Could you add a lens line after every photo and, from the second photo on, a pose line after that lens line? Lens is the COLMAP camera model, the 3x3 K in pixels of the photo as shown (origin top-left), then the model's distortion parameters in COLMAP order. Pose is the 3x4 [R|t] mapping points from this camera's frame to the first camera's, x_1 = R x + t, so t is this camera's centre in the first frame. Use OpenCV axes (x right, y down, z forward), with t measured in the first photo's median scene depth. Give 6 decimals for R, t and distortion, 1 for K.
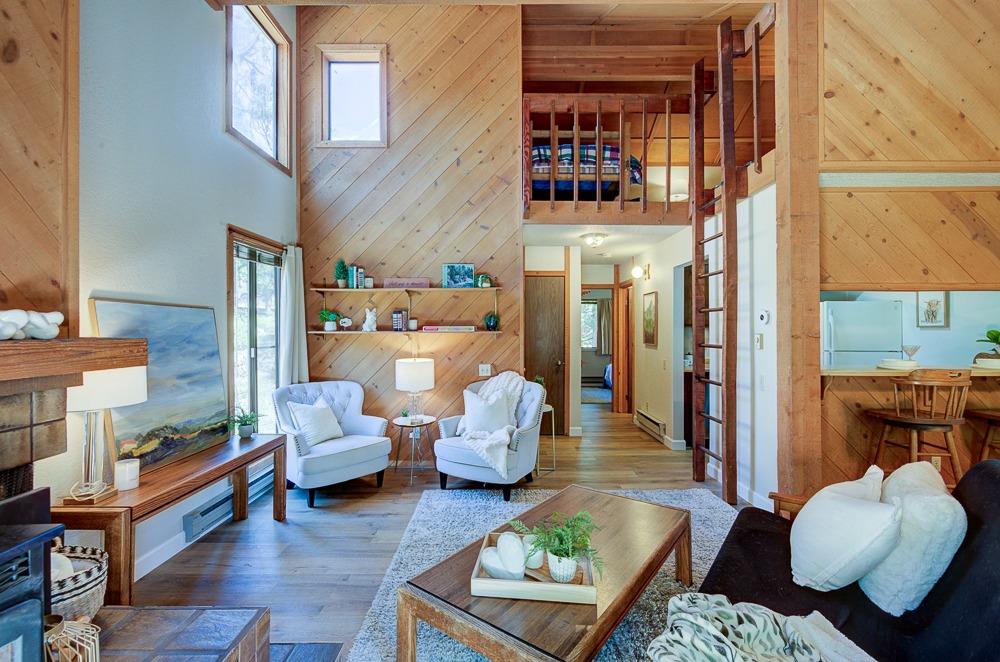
lens RADIAL K [[434.4, 0, 485.8], [0, 434.4, 331.9], [0, 0, 1]] dist [0.000449, 0.001273]
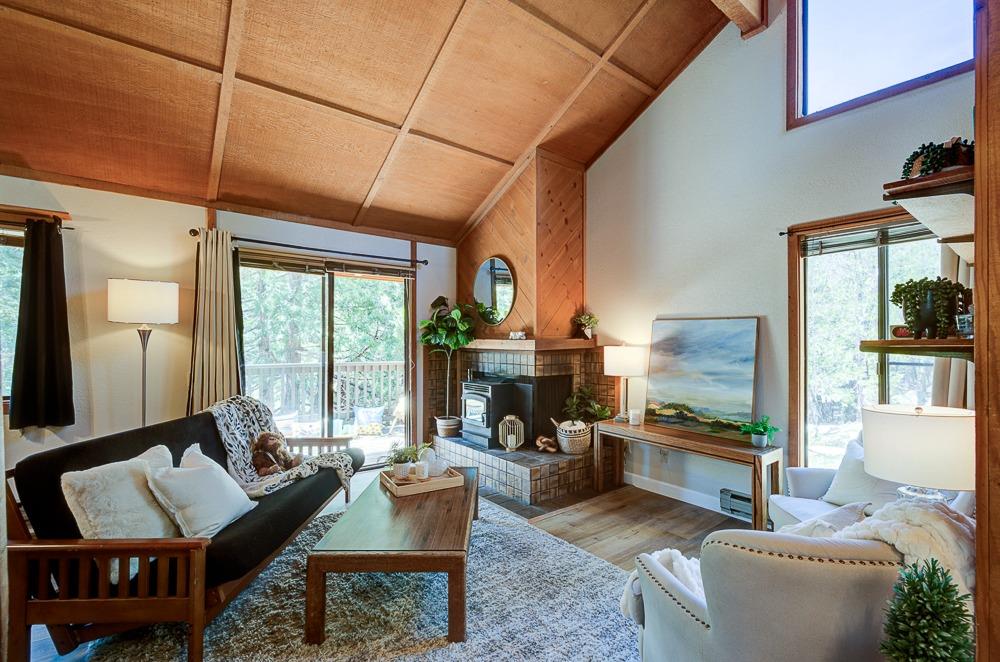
lens RADIAL K [[458.8, 0, 503.2], [0, 458.8, 340.3], [0, 0, 1]] dist [0.002771, 0.000348]
pose [[-0.767655, -0.000295, -0.640863, 0.428737], [-0.005812, 0.999962, 0.006501, -0.001327], [0.640837, 0.008715, -0.767628, 1.090420]]
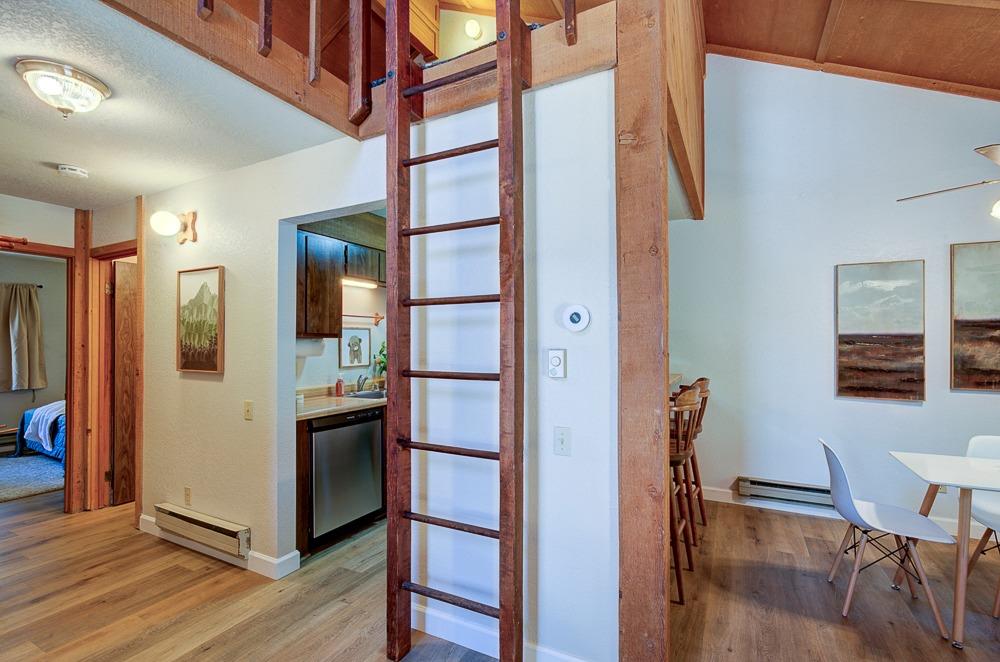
lens RADIAL K [[427.4, 0, 503.3], [0, 427.4, 338.8], [0, 0, 1]] dist [0.002483, 0.000648]
pose [[0.406160, 0.008196, 0.913765, 0.091197], [0.004968, 0.999925, -0.011177, -0.001844], [-0.913789, 0.009079, 0.406088, 0.643823]]
